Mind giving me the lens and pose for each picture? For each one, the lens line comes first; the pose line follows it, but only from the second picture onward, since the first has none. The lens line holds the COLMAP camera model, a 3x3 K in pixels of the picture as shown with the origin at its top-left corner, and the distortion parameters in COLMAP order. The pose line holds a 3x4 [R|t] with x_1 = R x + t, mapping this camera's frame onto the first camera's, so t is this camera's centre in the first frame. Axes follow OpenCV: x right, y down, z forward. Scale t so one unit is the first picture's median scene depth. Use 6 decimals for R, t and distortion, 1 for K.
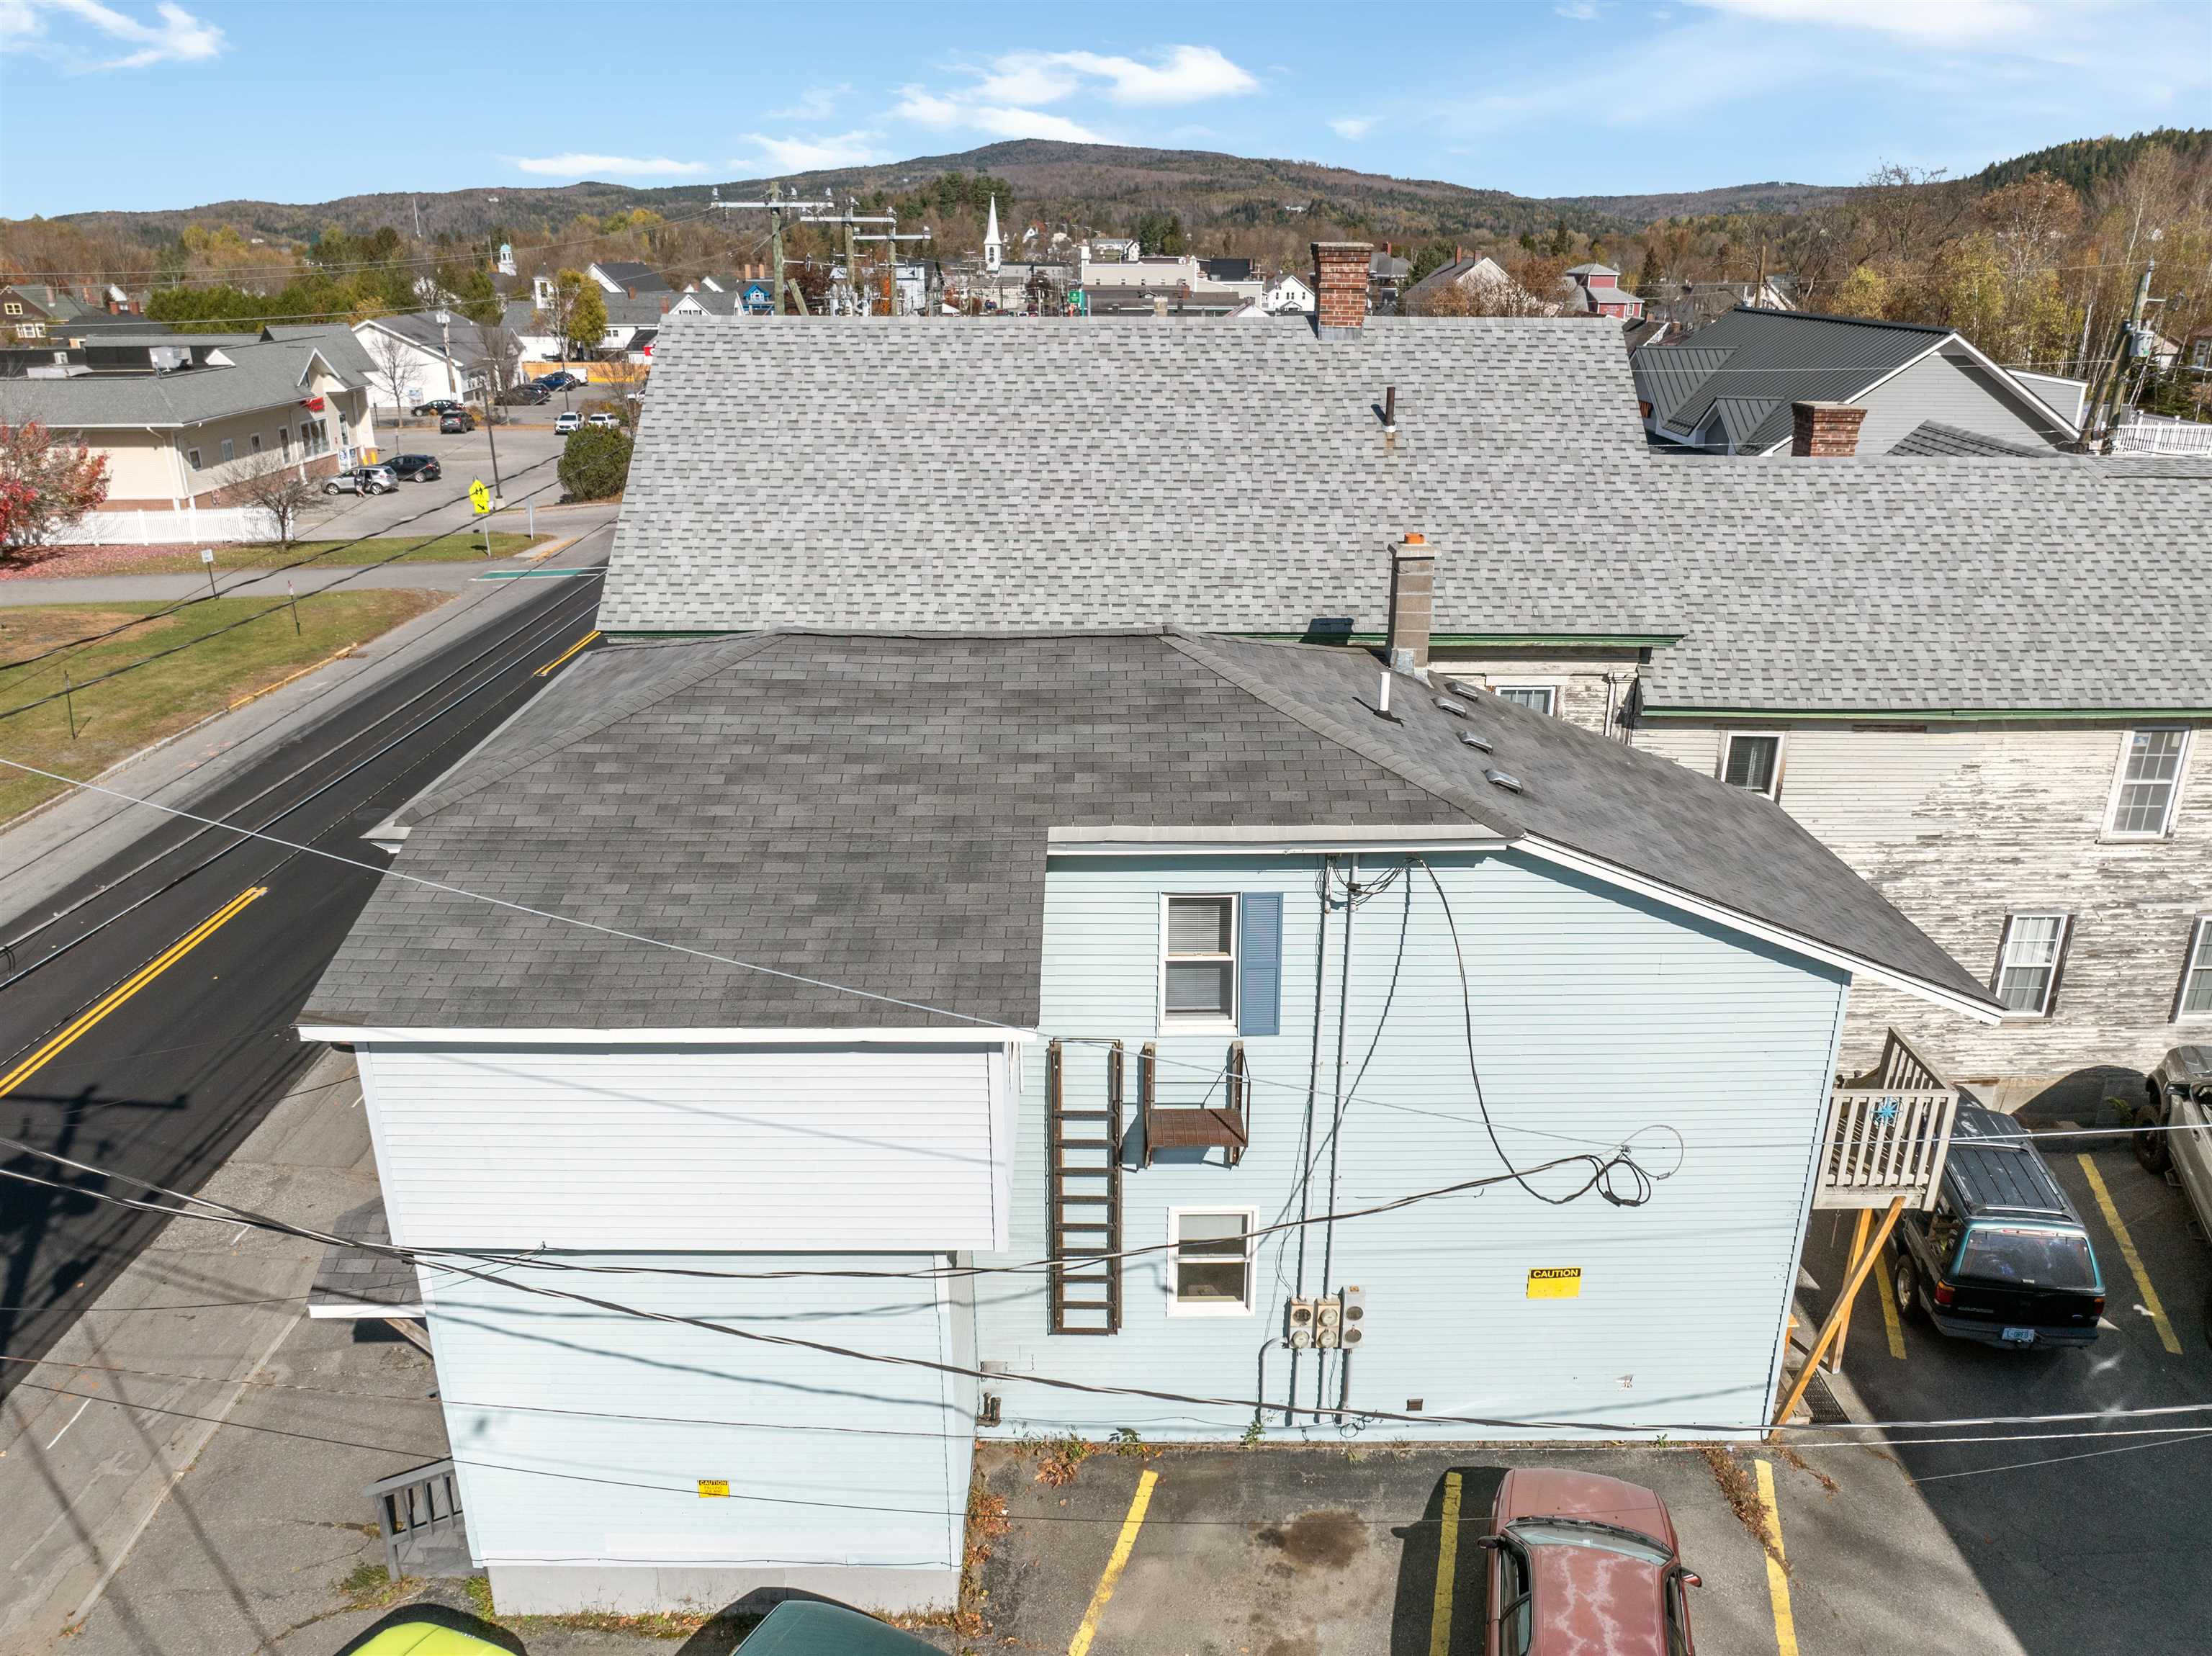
lens RADIAL K [[1551.9, 0, 1112.5], [0, 1551.9, 830.8], [0, 0, 1]] dist [-0.057762, 0.027493]
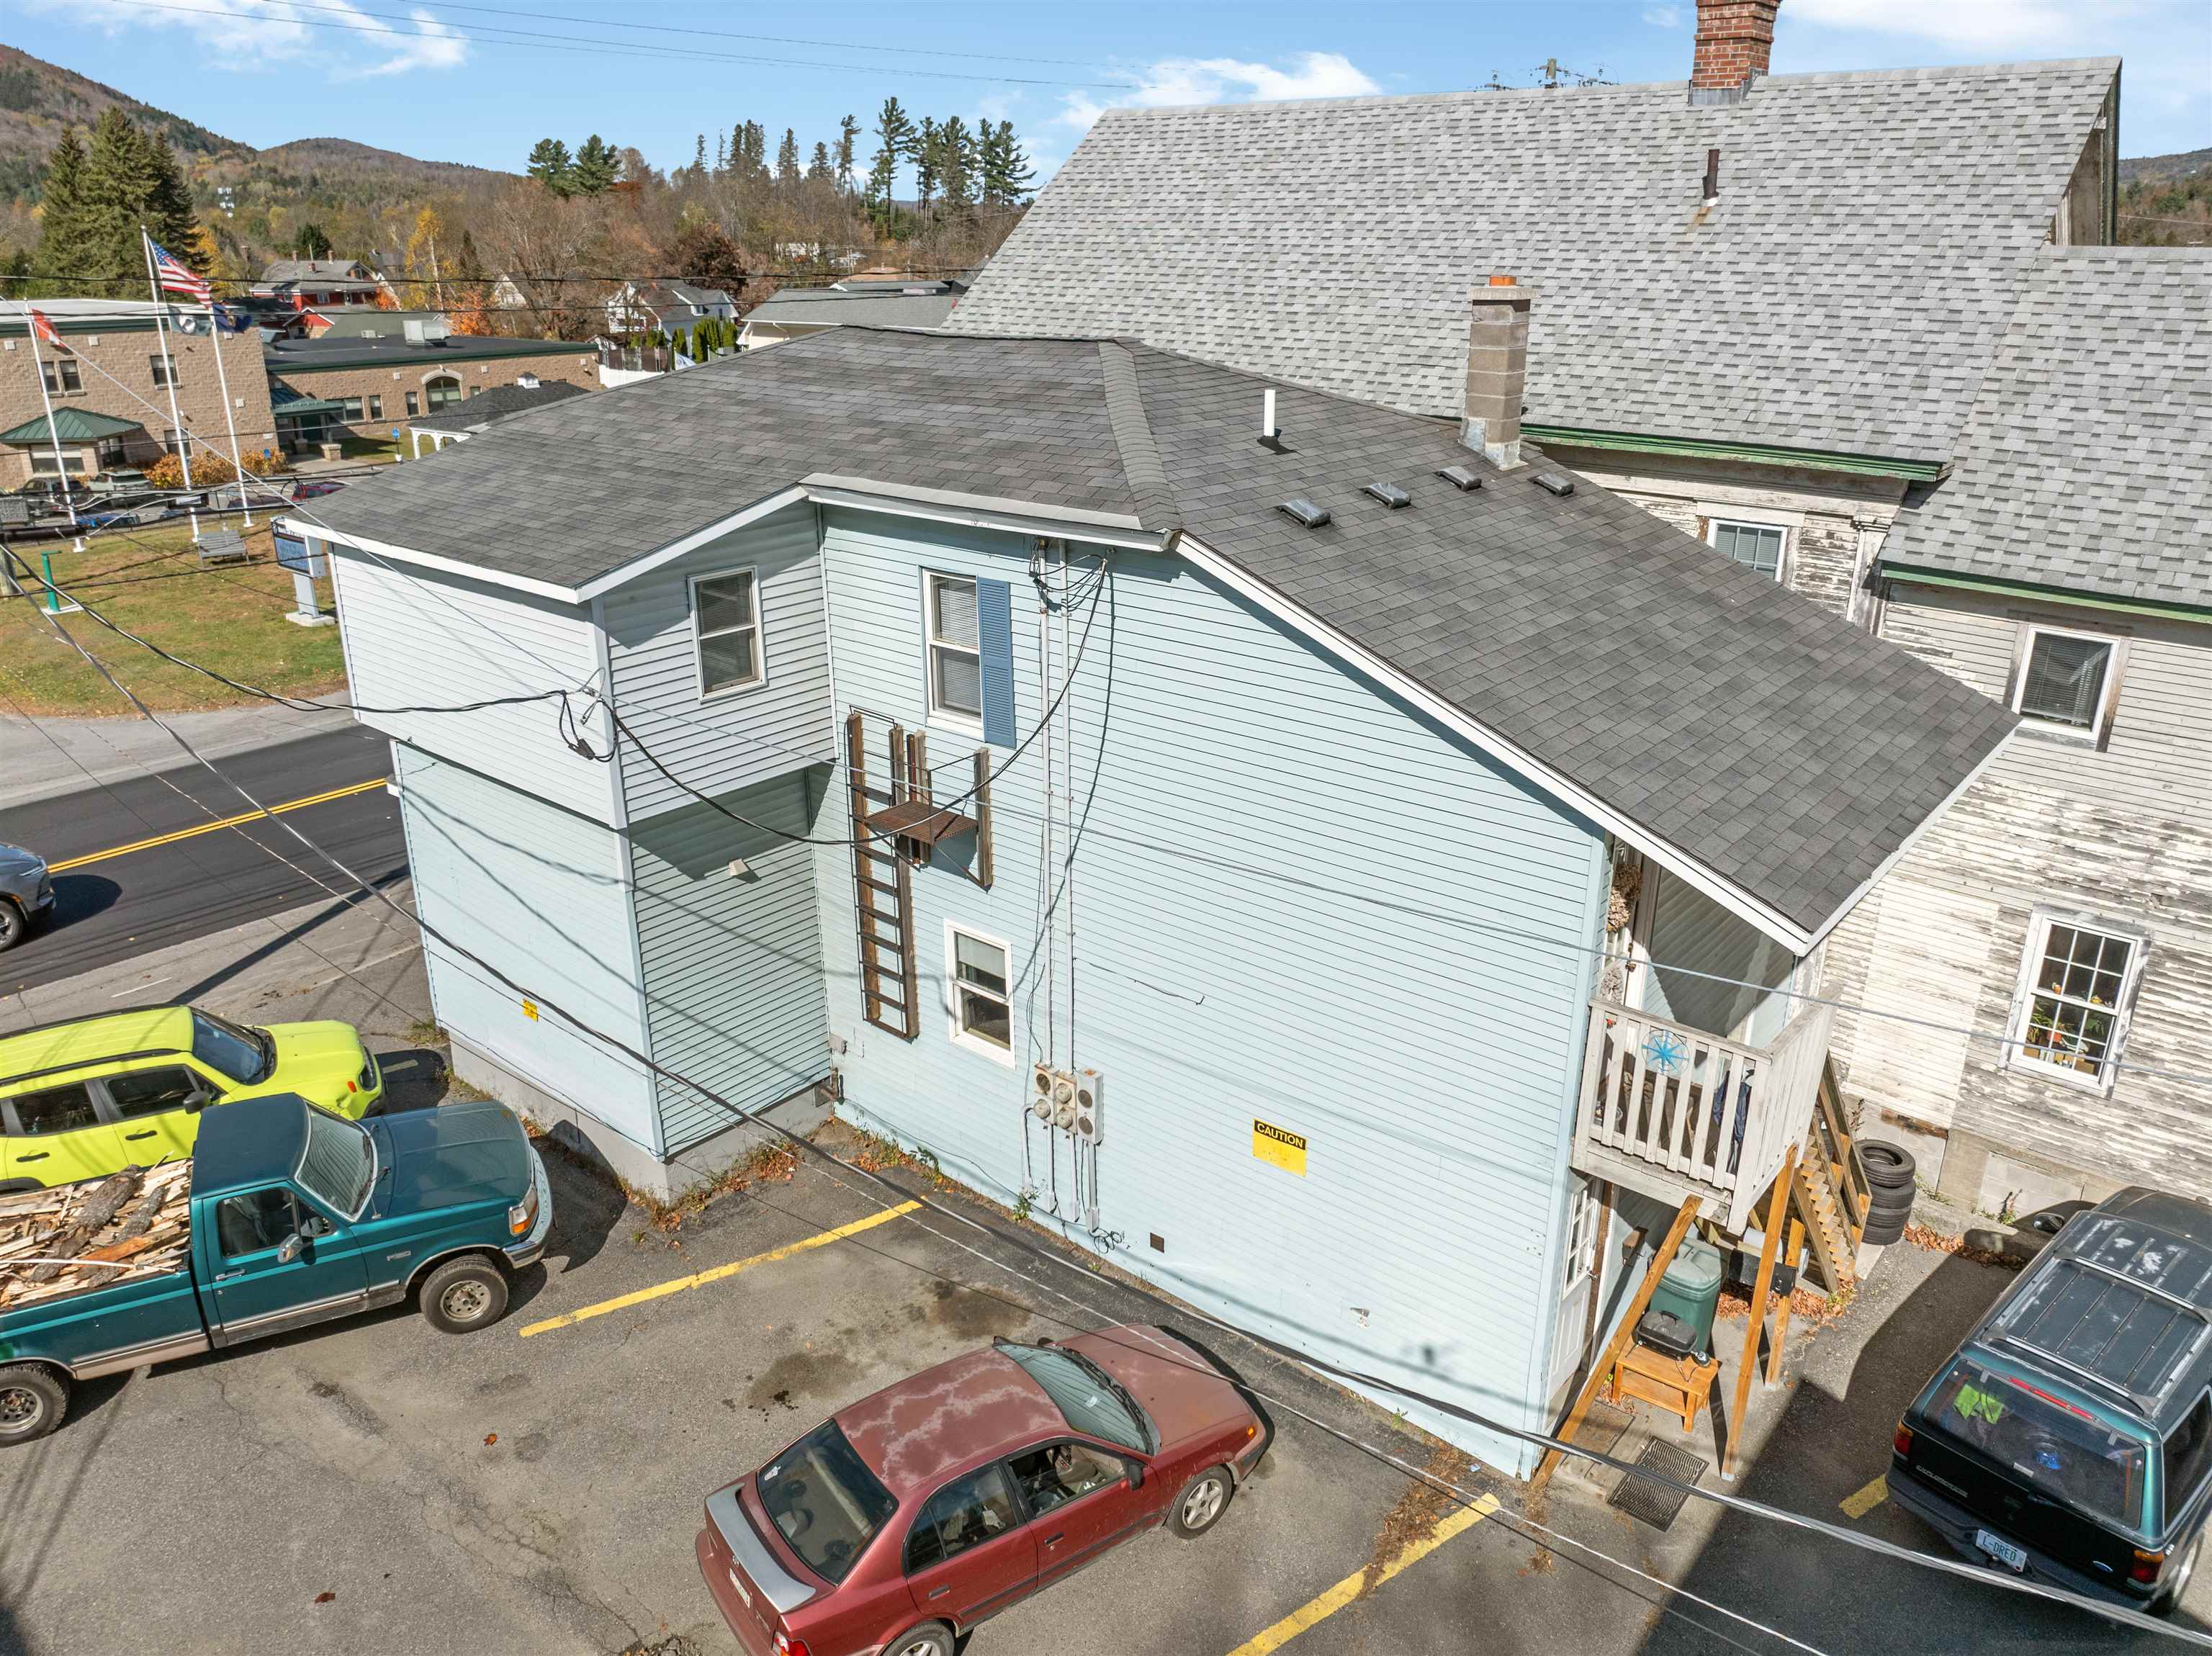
lens RADIAL K [[1551.9, 0, 1111.2], [0, 1551.9, 826.2], [0, 0, 1]] dist [-0.057762, 0.027493]
pose [[0.765828, 0.233413, -0.599187, 0.670005], [-0.230965, 0.969462, 0.082454, 0.081219], [0.600135, 0.075245, 0.796352, 0.278914]]
